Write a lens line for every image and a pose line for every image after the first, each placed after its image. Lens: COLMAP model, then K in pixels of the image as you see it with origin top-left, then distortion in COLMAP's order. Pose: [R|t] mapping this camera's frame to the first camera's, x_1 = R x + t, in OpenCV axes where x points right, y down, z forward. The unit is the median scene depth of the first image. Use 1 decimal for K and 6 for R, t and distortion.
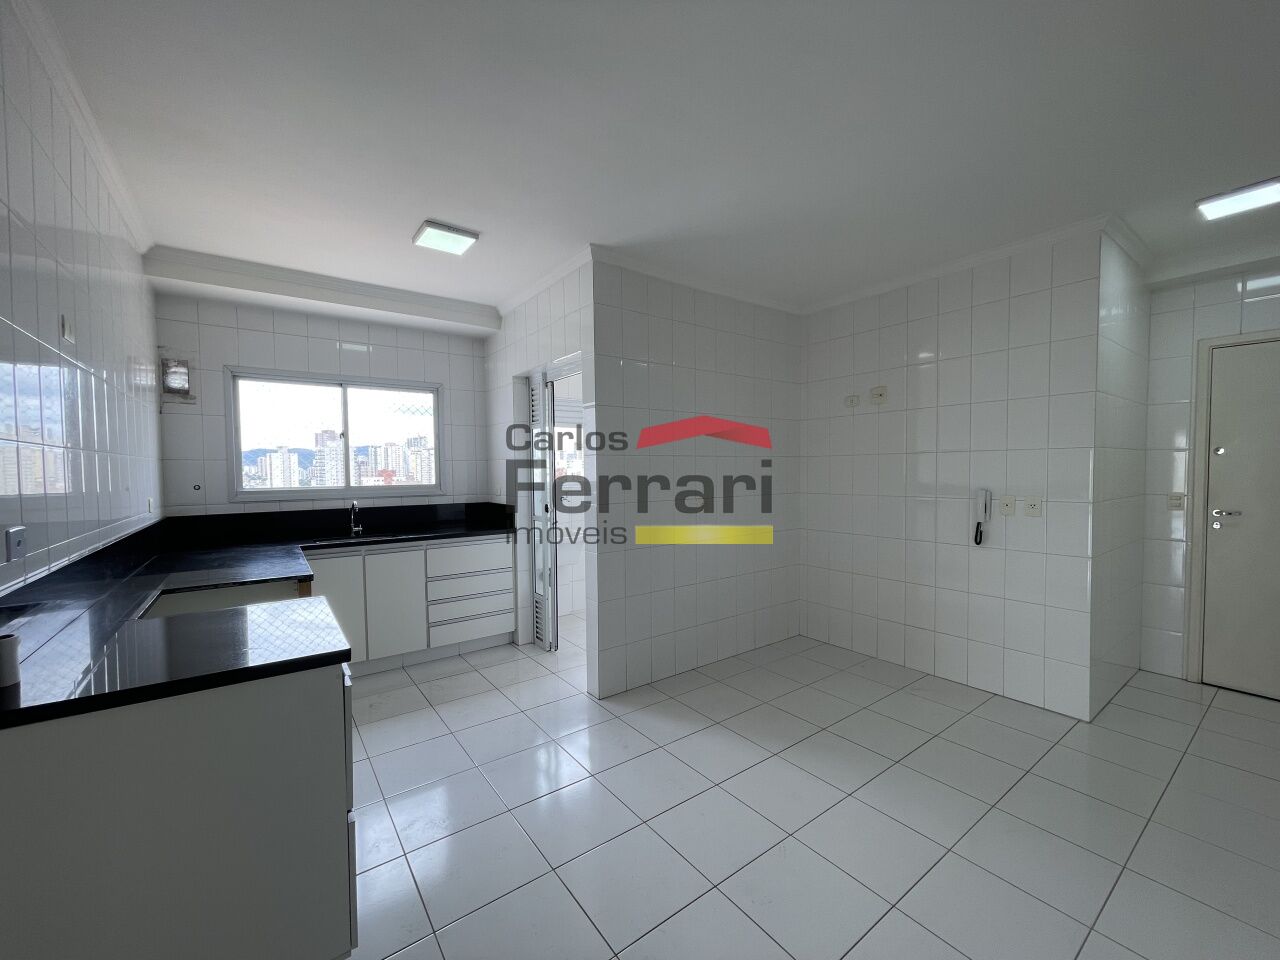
lens RADIAL K [[515.5, 0, 648.8], [0, 515.5, 487.3], [0, 0, 1]] dist [-0.004377, 0.002024]
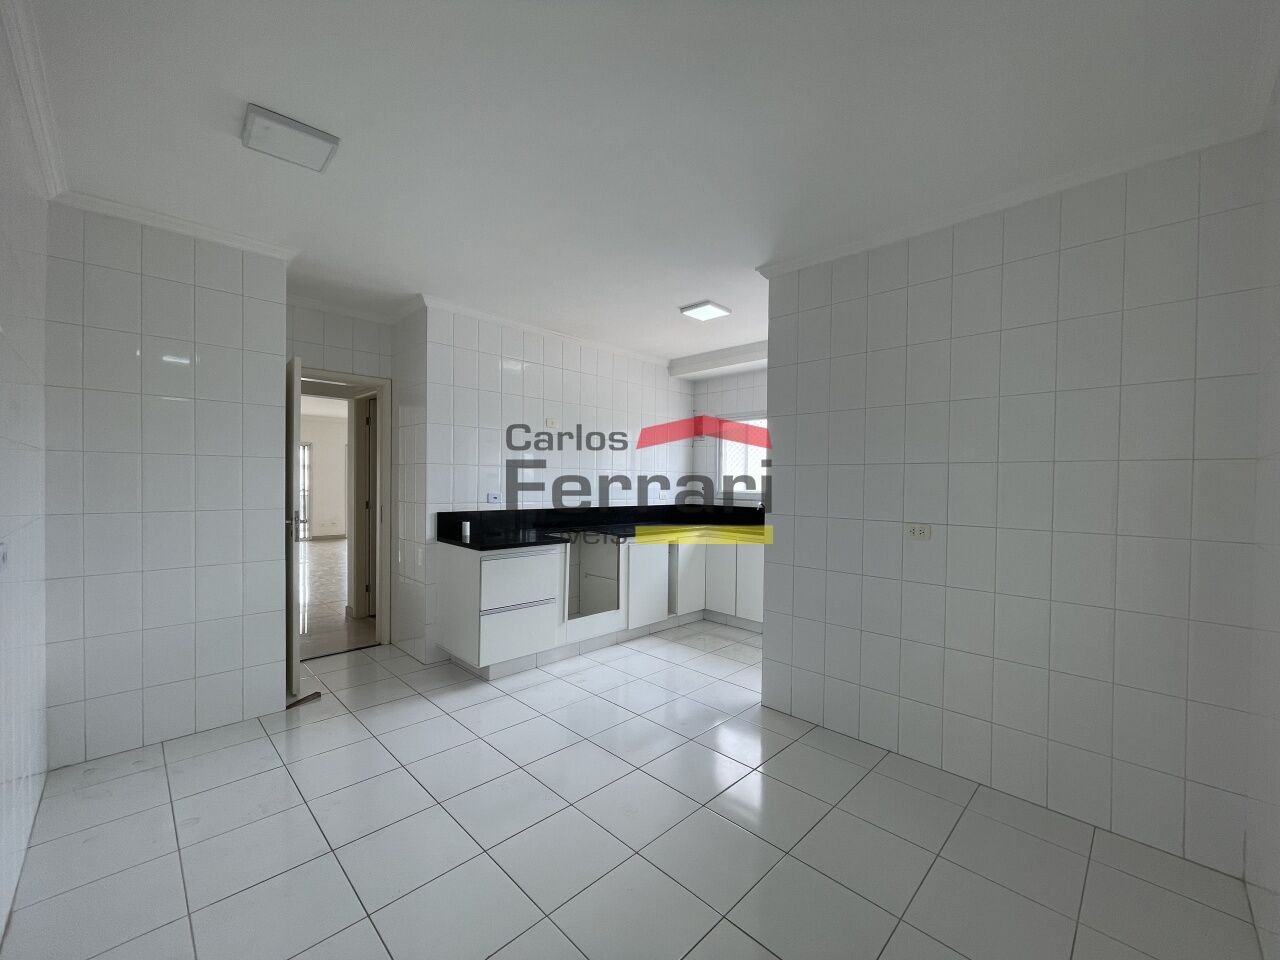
lens RADIAL K [[515.5, 0, 658.1], [0, 515.5, 490.9], [0, 0, 1]] dist [-0.004377, 0.002024]
pose [[0.163224, 0.029965, -0.986134, 0.699646], [-0.050476, 0.998483, 0.021986, -0.019171], [0.985297, 0.046188, 0.164489, 0.490536]]
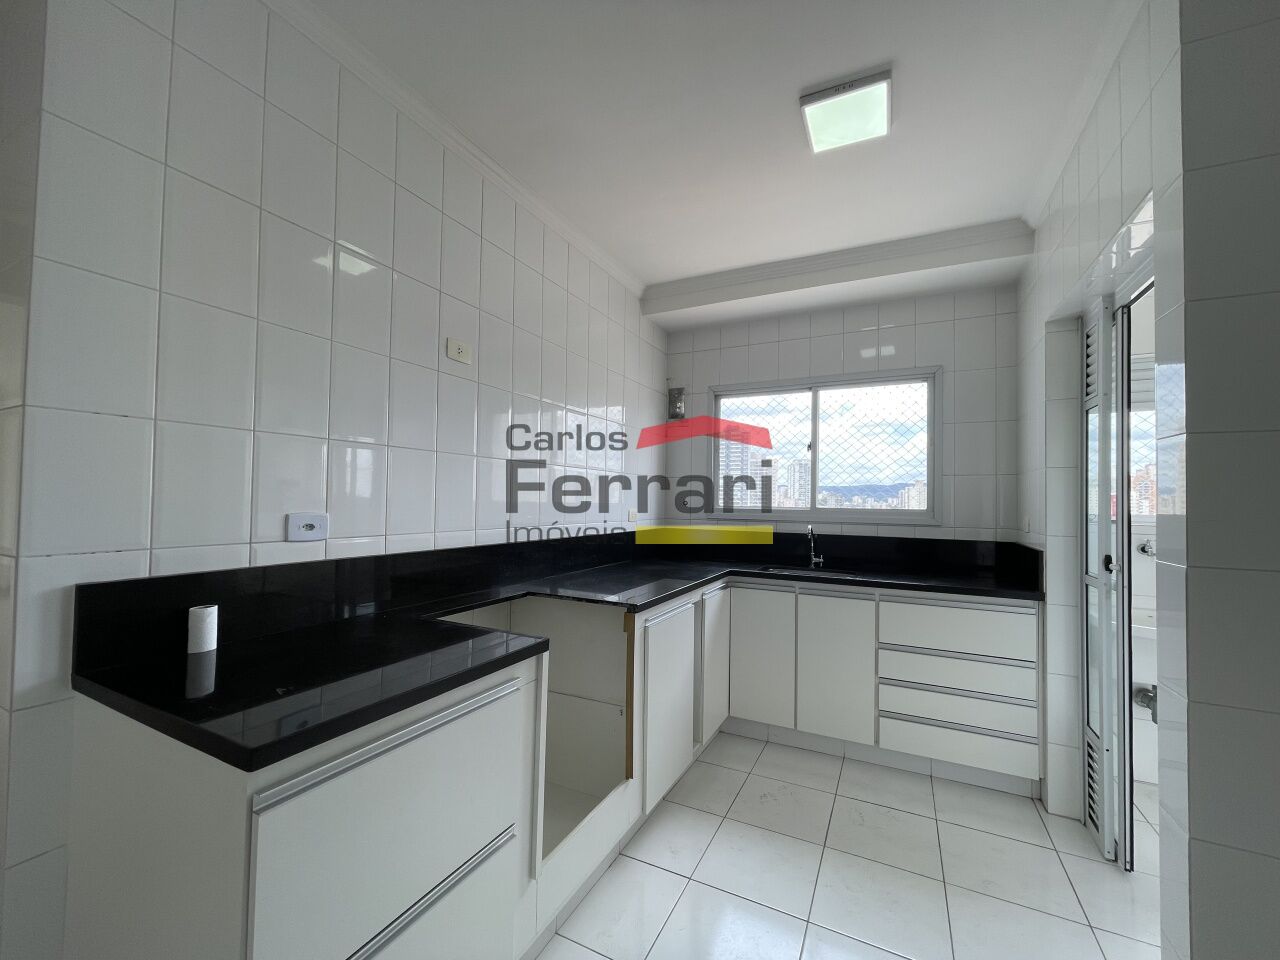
lens RADIAL K [[515.5, 0, 648.7], [0, 515.5, 491.0], [0, 0, 1]] dist [-0.004377, 0.002024]
pose [[0.450792, 0.000418, -0.892629, 0.043560], [-0.051119, 0.998371, -0.025348, 0.006153], [0.891164, 0.057057, 0.450079, 0.384392]]
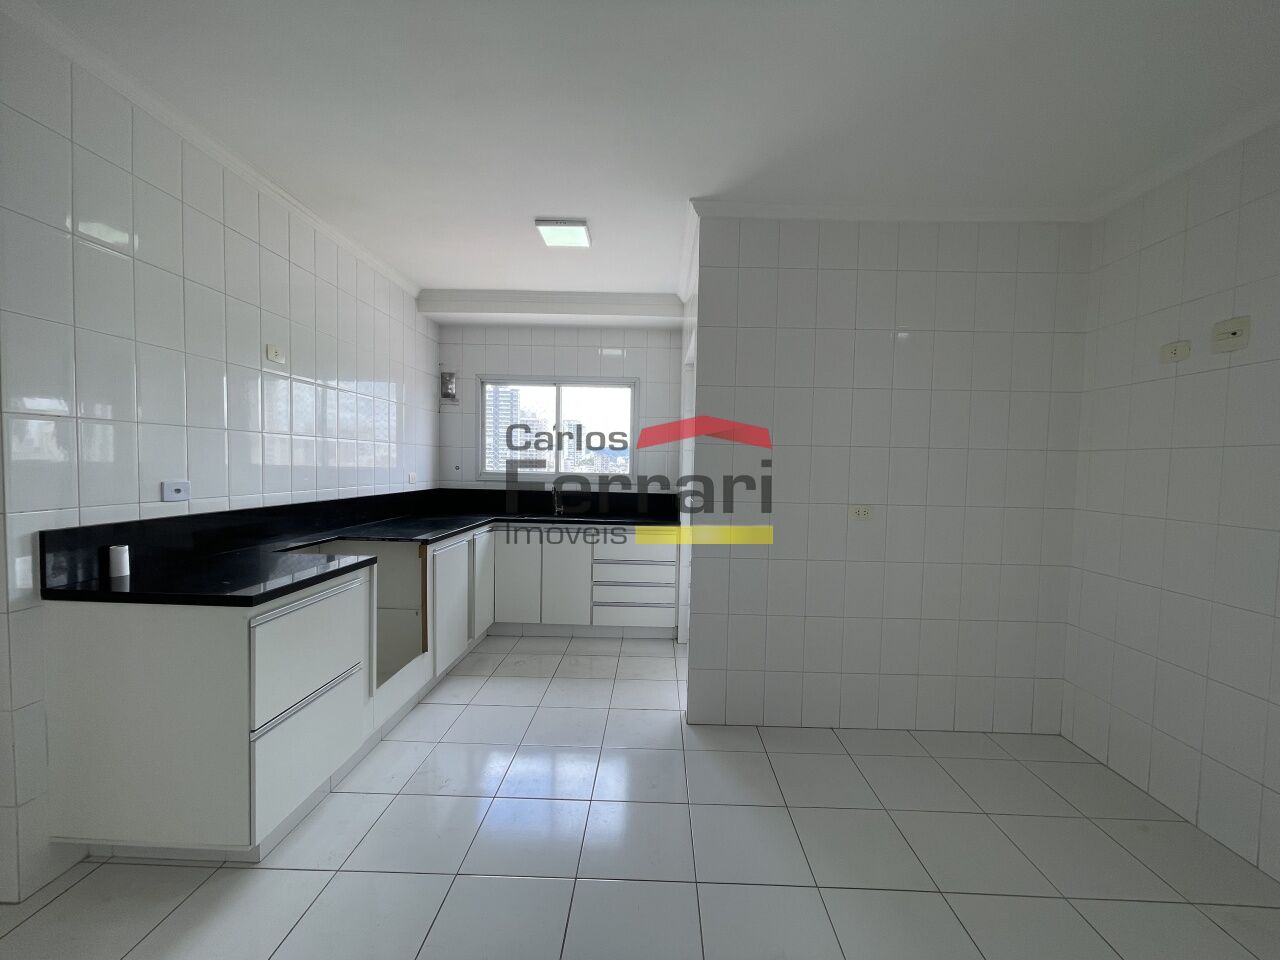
lens RADIAL K [[515.5, 0, 653.1], [0, 515.5, 490.9], [0, 0, 1]] dist [-0.004377, 0.002024]
pose [[0.792547, 0.058387, -0.607009, 0.295014], [-0.050886, 0.998266, 0.029581, -0.004559], [0.607684, 0.007444, 0.794144, 0.213058]]
